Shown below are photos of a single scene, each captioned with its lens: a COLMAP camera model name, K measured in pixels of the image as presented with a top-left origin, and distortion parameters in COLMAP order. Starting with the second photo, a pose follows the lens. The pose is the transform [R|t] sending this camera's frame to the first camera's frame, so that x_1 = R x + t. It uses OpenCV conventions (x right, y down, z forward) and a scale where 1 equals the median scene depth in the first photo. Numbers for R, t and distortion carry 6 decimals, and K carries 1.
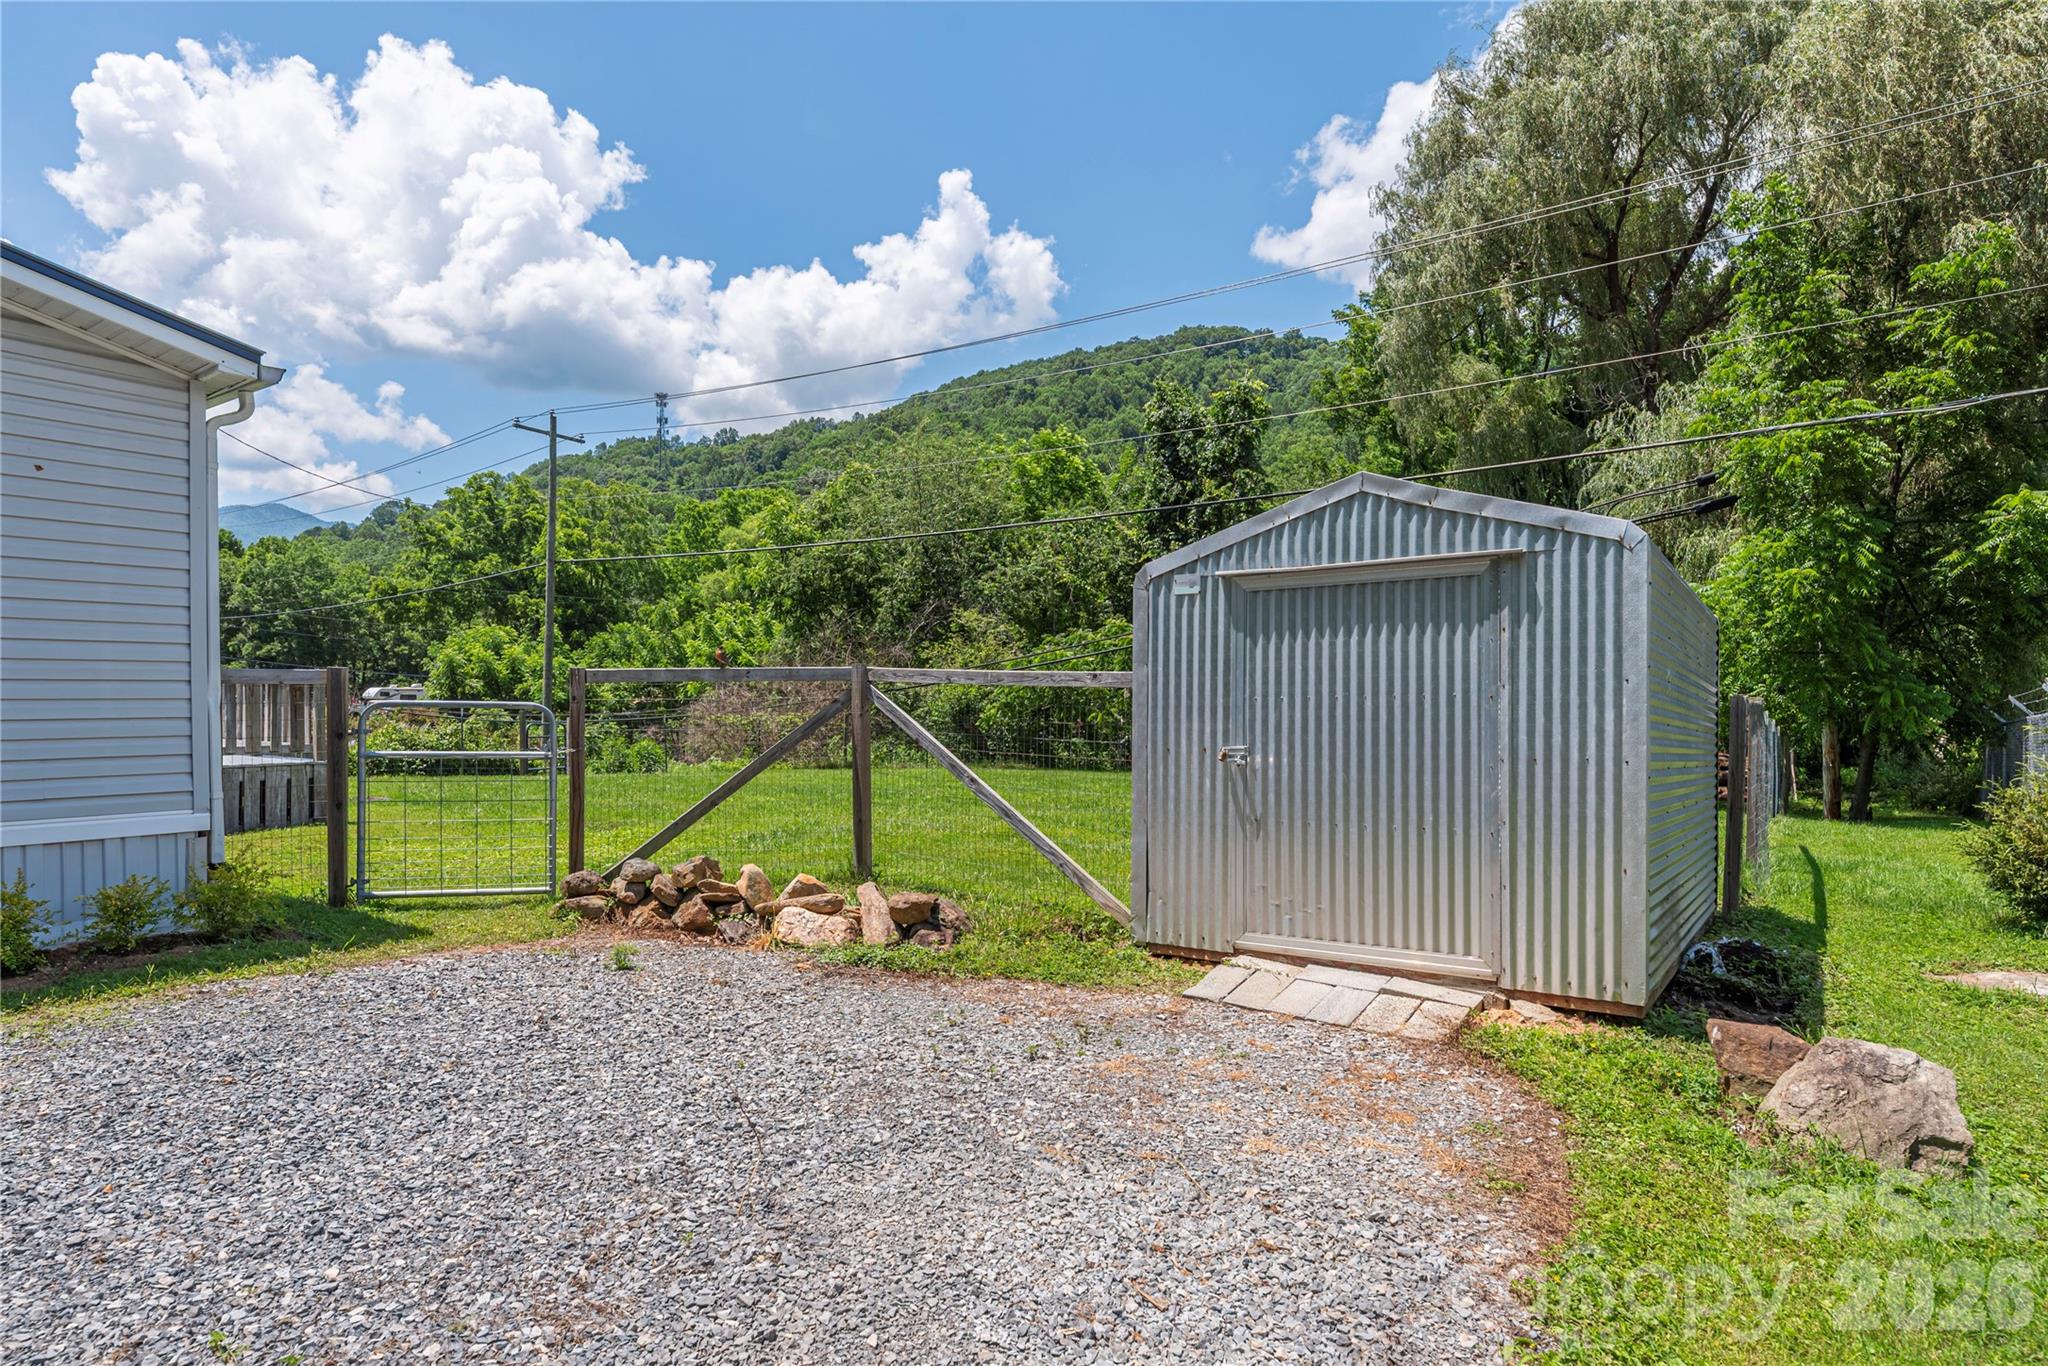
lens RADIAL K [[1110.8, 0, 1050.0], [0, 1110.8, 712.0], [0, 0, 1]] dist [-0.003014, 0.002563]
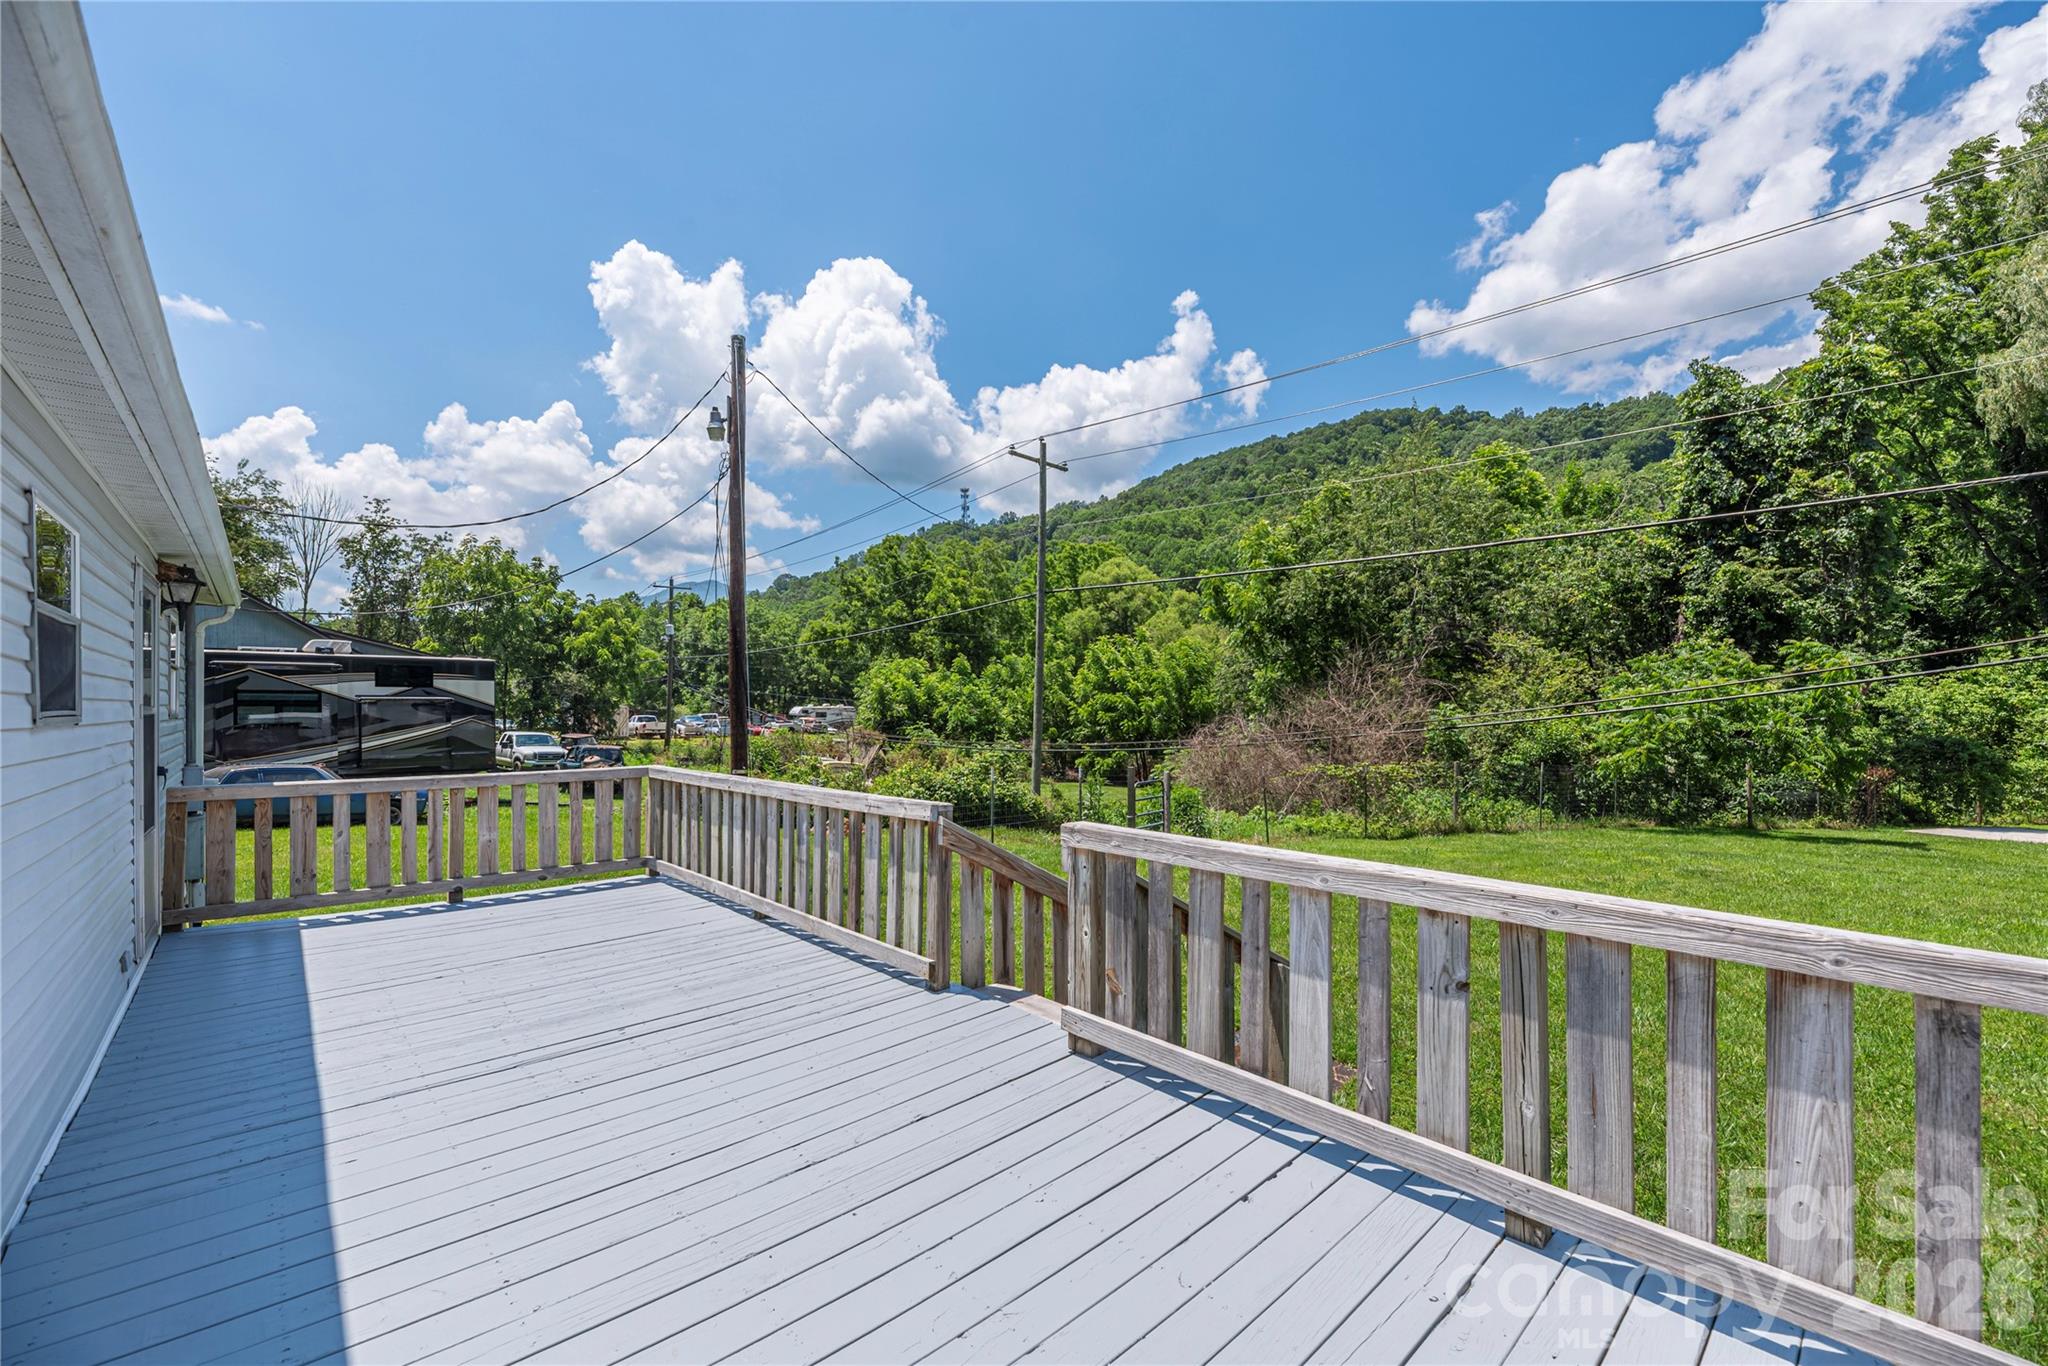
lens RADIAL K [[846.6, 0, 1056.6], [0, 846.6, 702.8], [0, 0, 1]] dist [0.001285, -0.000568]
pose [[0.975609, -0.002343, -0.219502, -0.126102], [-0.002252, 0.999784, -0.020682, -0.010342], [0.219503, 0.020672, 0.975393, 0.128575]]
